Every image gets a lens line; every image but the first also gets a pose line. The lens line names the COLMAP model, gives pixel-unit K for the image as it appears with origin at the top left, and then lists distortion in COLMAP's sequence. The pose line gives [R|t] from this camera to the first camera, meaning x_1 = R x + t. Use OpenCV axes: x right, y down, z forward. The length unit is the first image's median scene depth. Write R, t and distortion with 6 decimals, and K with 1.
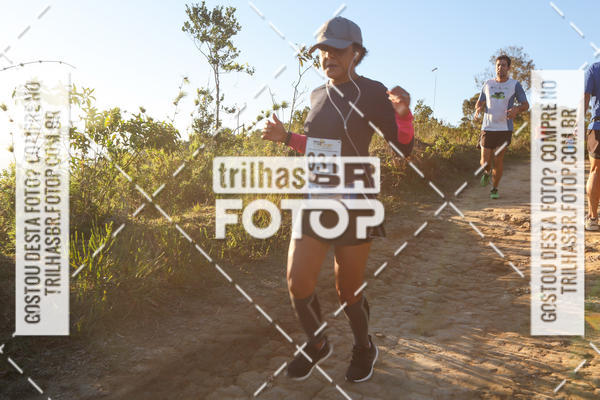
lens RADIAL K [[584.0, 0, 307.0], [0, 584.0, 187.1], [0, 0, 1]] dist [0.094487, 0.000000]
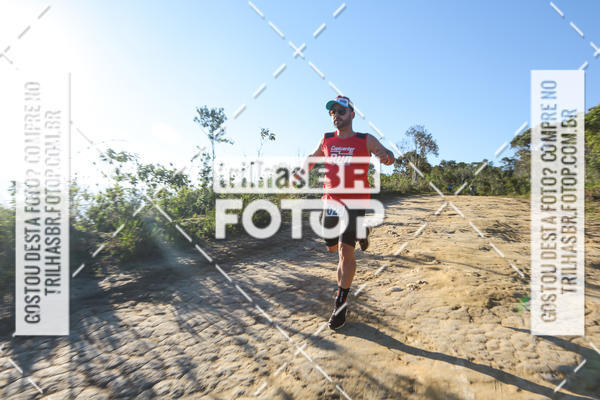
lens RADIAL K [[395.6, 0, 299.2], [0, 395.6, 189.9], [0, 0, 1]] dist [0.039640, 0.005041]
pose [[0.999974, -0.007075, -0.001545, 0.112197], [0.006949, 0.997508, -0.070210, 0.034241], [0.002038, 0.070197, 0.997531, -0.202372]]
